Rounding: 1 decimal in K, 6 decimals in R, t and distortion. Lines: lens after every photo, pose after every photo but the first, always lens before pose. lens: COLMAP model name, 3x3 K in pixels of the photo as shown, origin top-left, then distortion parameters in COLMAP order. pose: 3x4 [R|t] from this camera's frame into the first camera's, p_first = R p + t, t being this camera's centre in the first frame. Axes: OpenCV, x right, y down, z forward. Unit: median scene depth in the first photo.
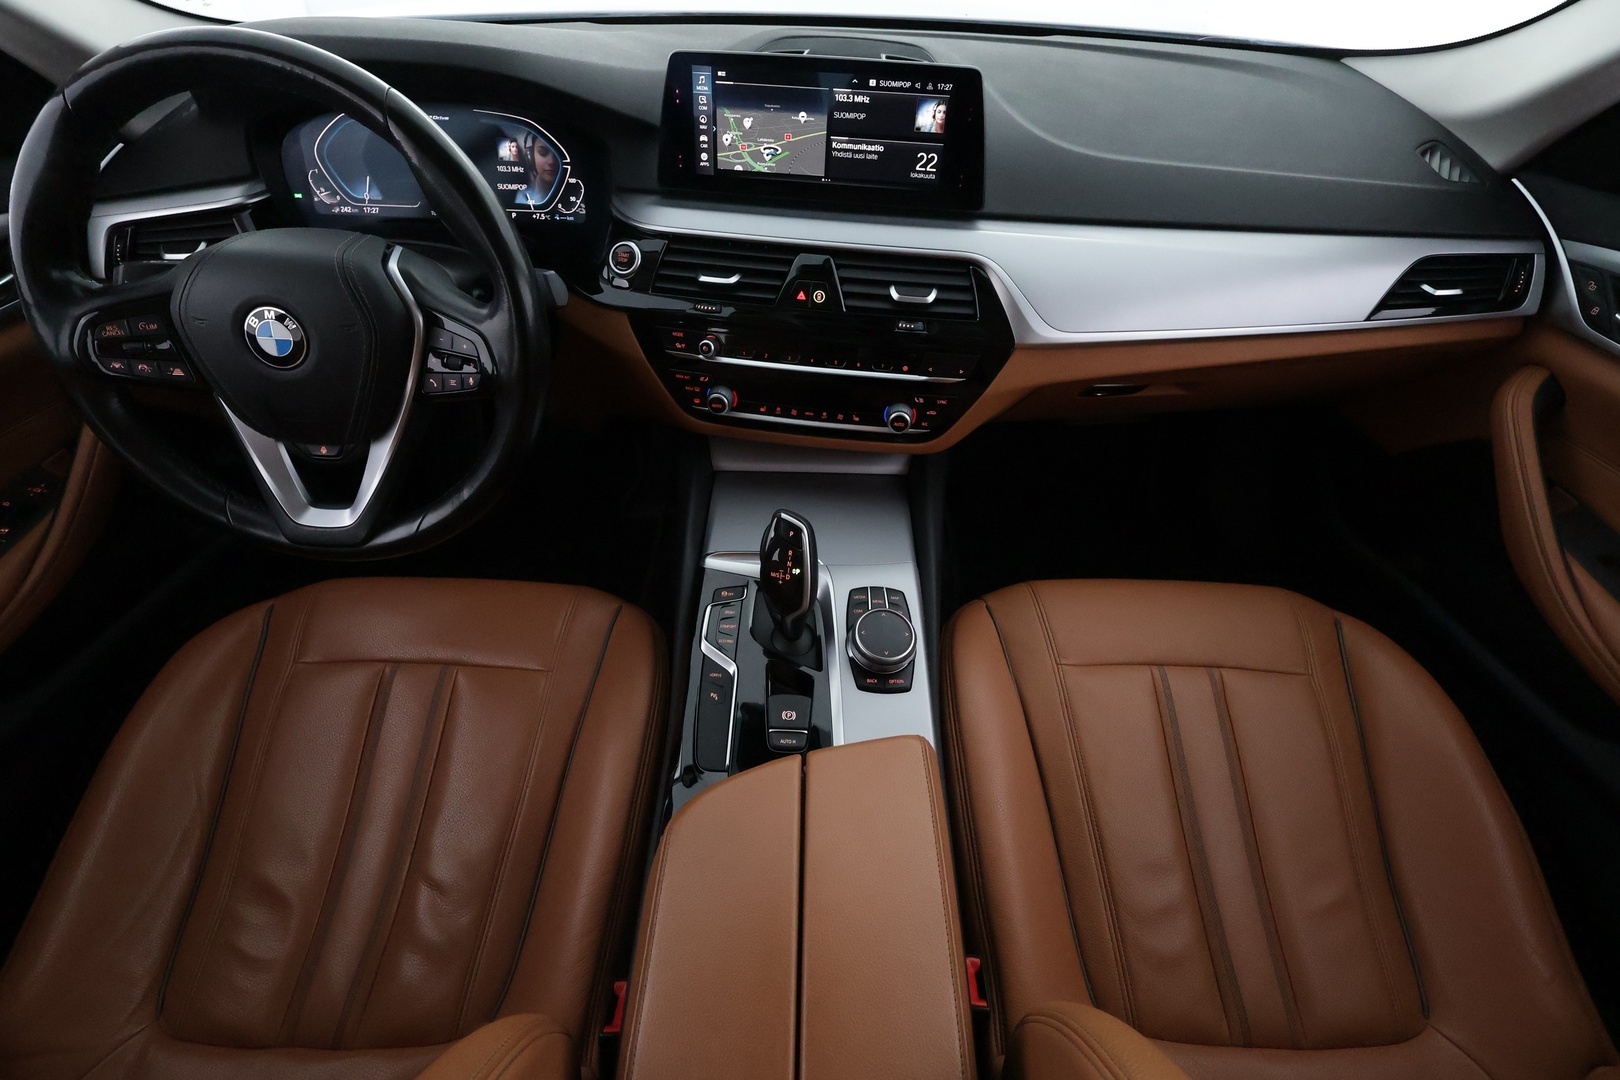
lens RADIAL K [[748.3, 0, 810.0], [0, 748.3, 540.0], [0, 0, 1]] dist [0.000963, -0.000546]
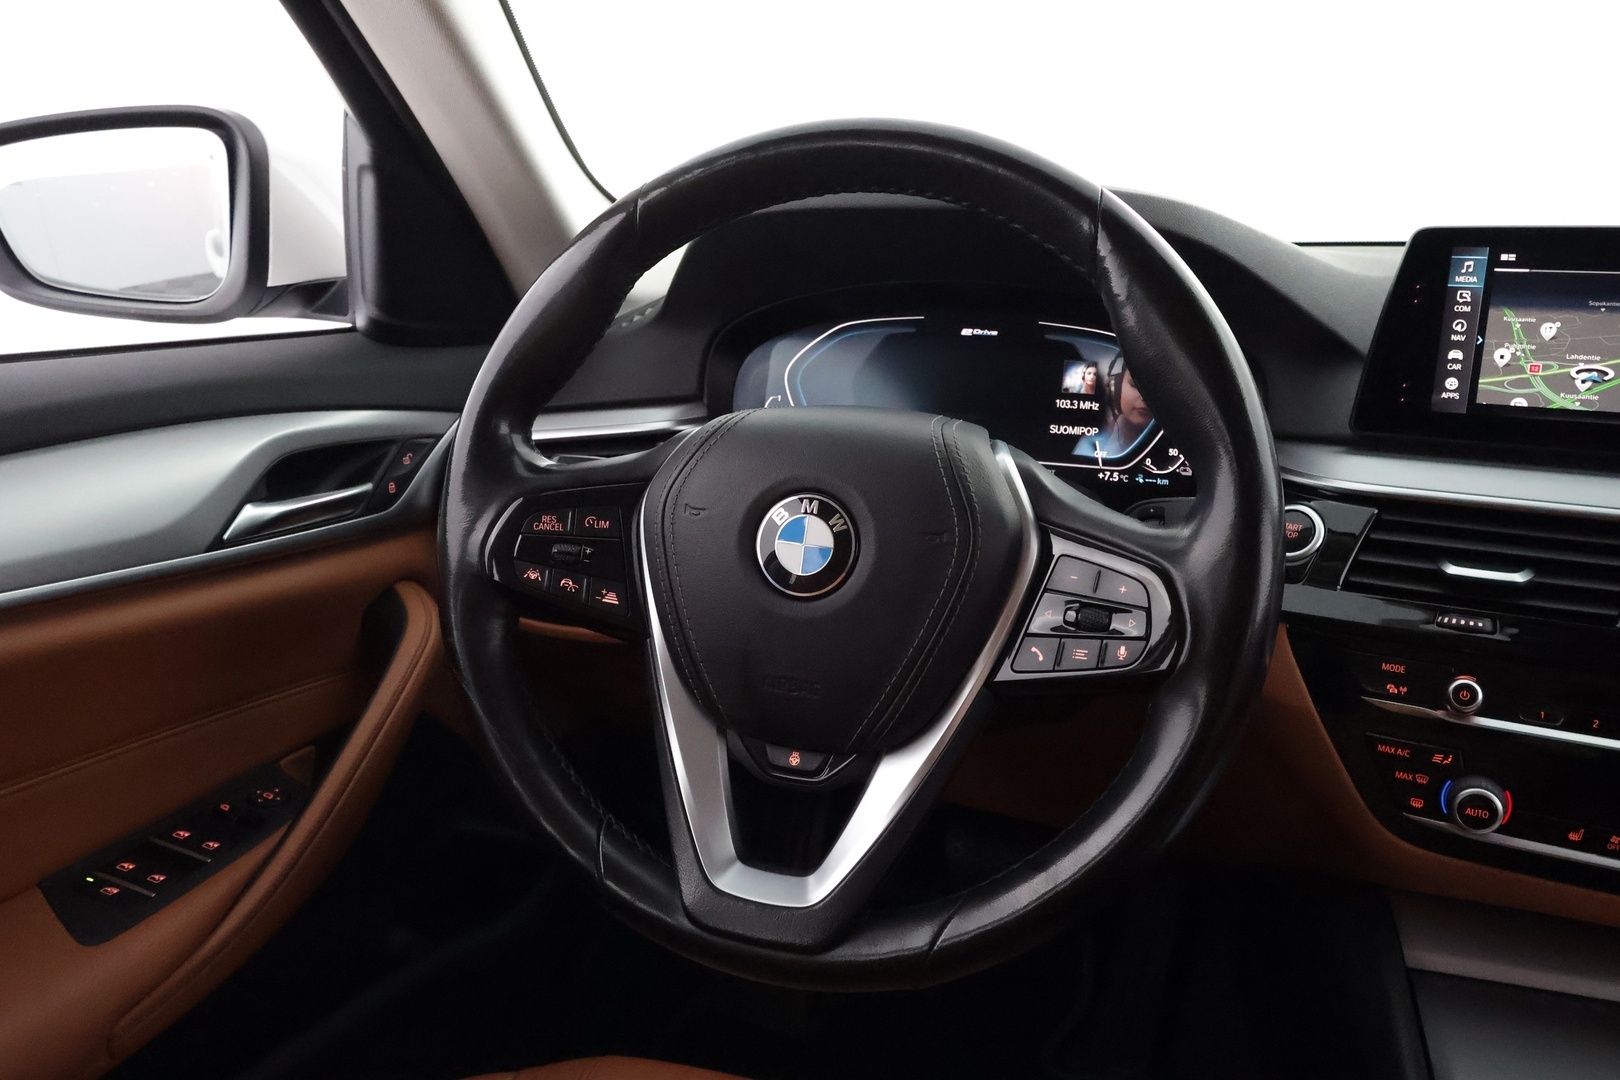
lens RADIAL K [[1281.2, 0, 810.0], [0, 1281.2, 540.0], [0, 0, 1]] dist [0.007700, -0.001722]
pose [[0.951911, 0.064618, -0.299483, -0.309117], [-0.199750, 0.872078, -0.446745, 0.127914], [0.232304, 0.485083, 0.843048, 0.120103]]
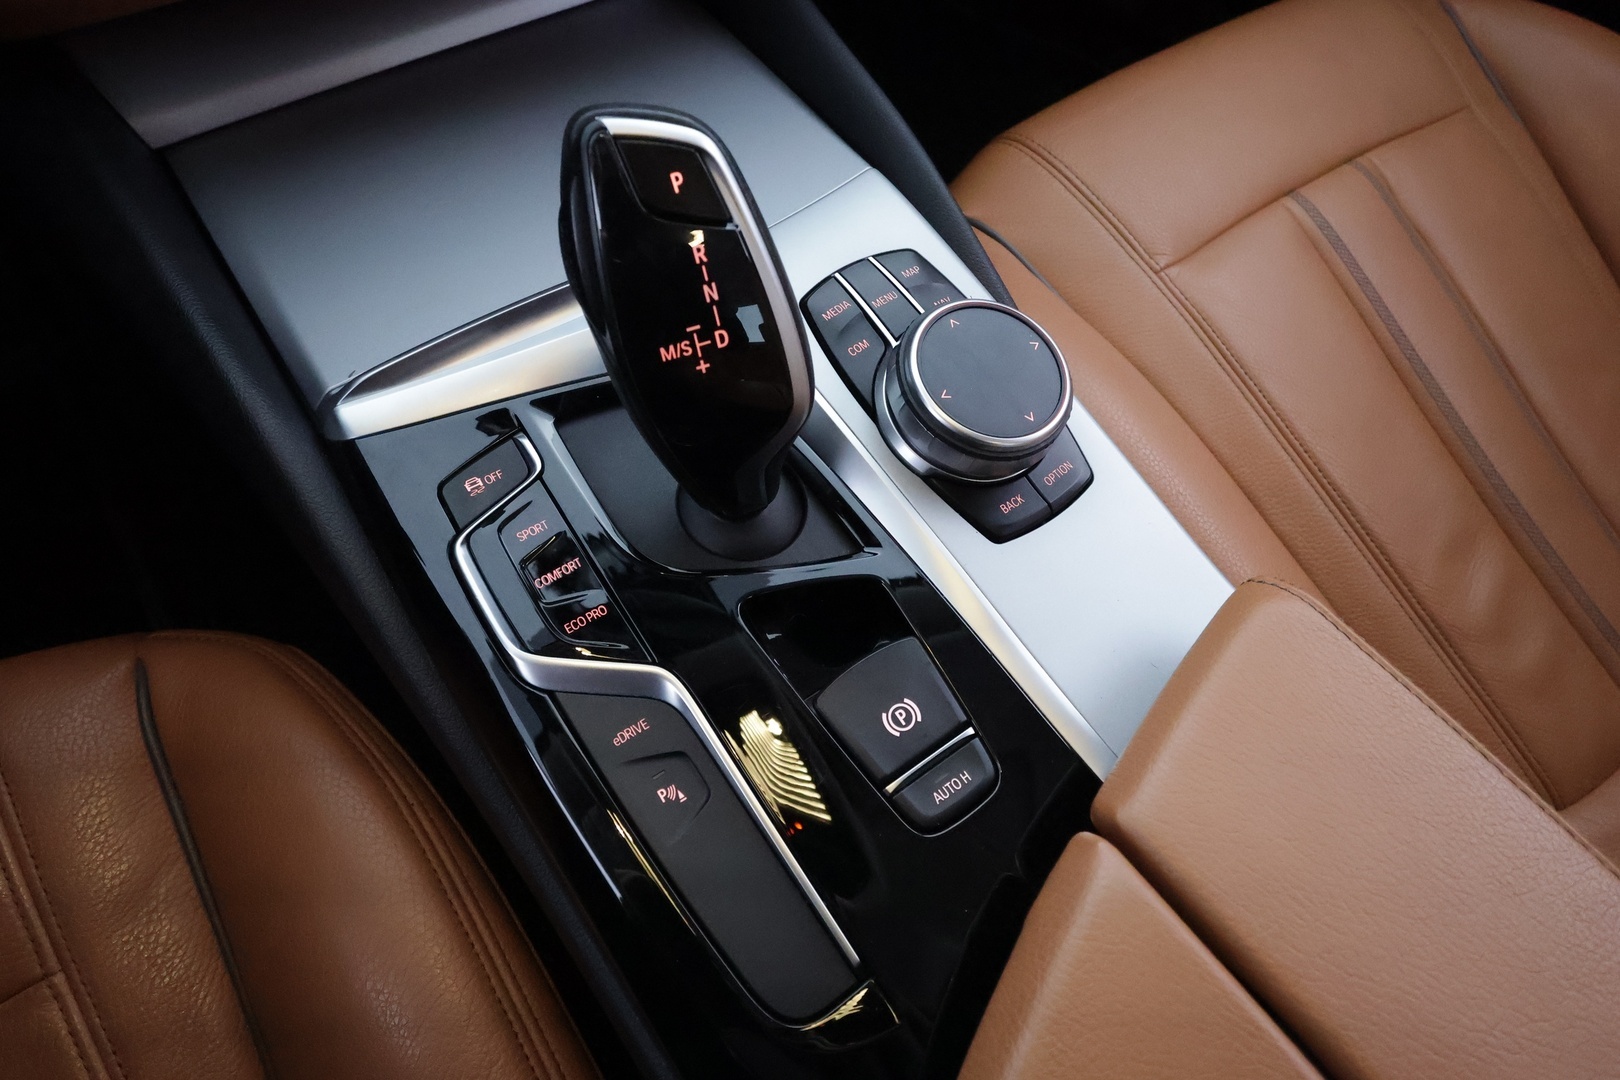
lens RADIAL K [[1023.7, 0, 750.3], [0, 1023.7, 544.5], [0, 0, 1]] dist [0.001612, -0.000045]
pose [[0.812008, -0.494006, 0.310809, -0.163387], [0.374047, 0.849263, 0.372613, -0.023772], [-0.448032, -0.186307, 0.874390, 0.561724]]
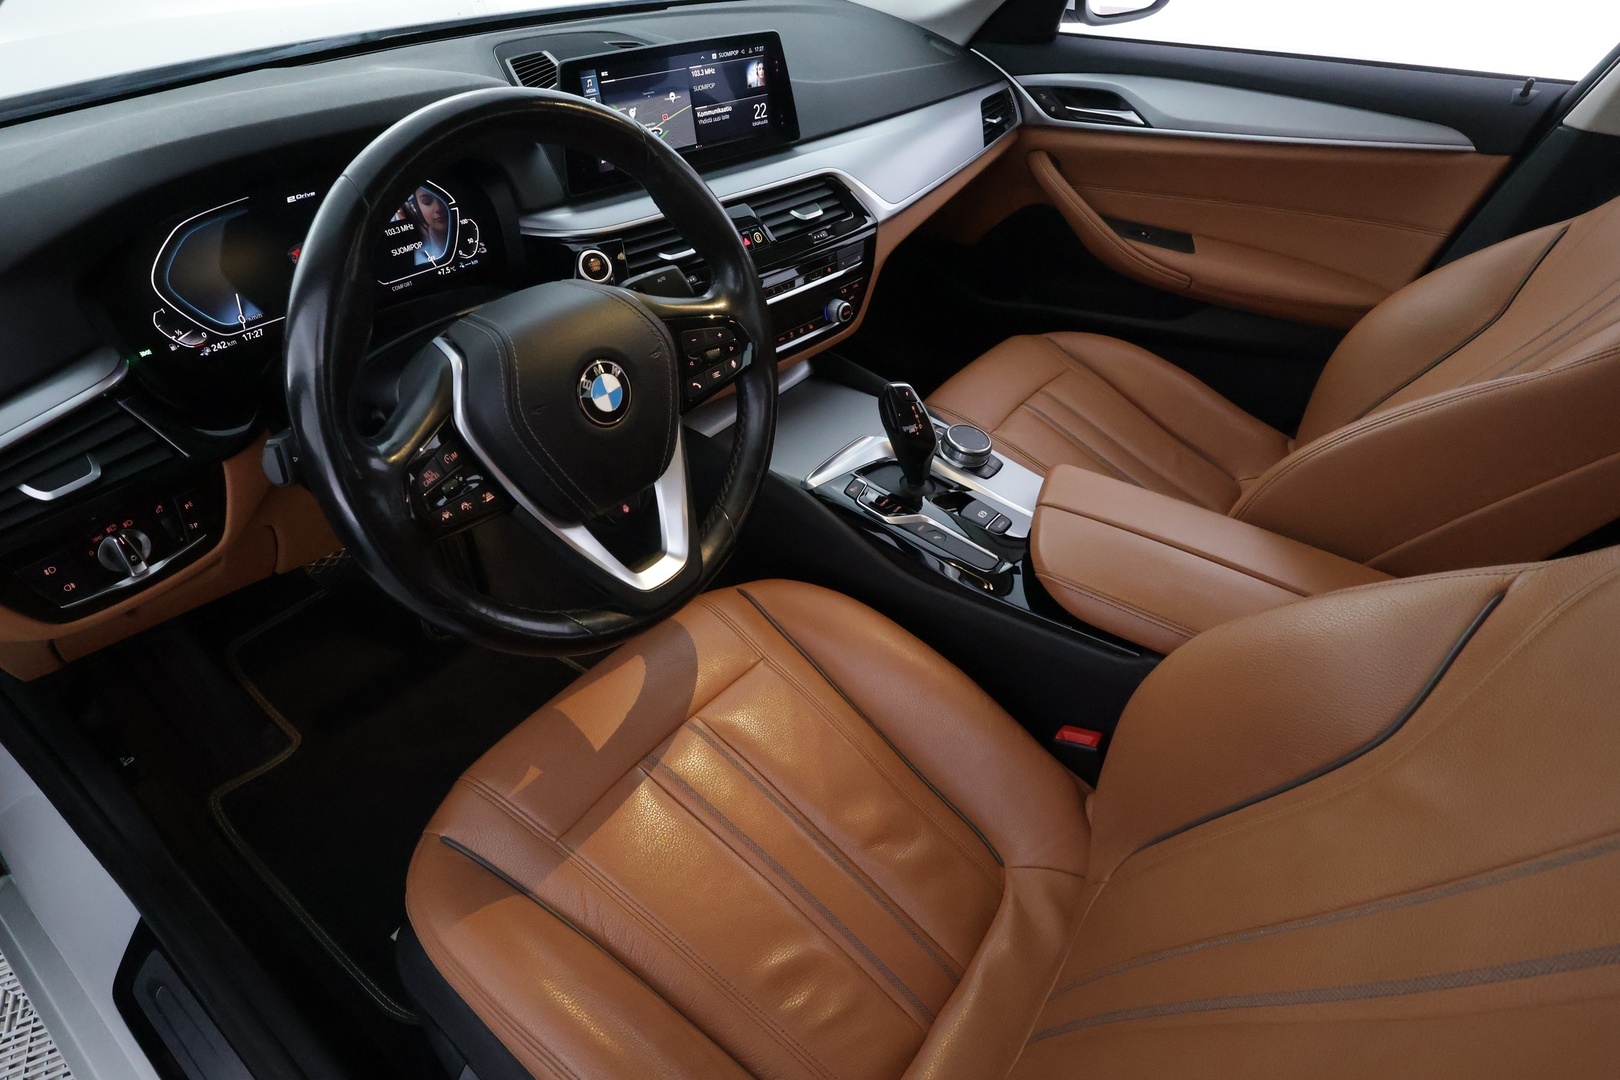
lens RADIAL K [[873.8, 0, 810.0], [0, 873.8, 540.0], [0, 0, 1]] dist [-0.001376, 0.000005]
pose [[0.591006, -0.513375, 0.622221, -1.004808], [0.542641, 0.823753, 0.164234, -0.118612], [-0.596870, 0.240579, 0.765420, 0.036813]]
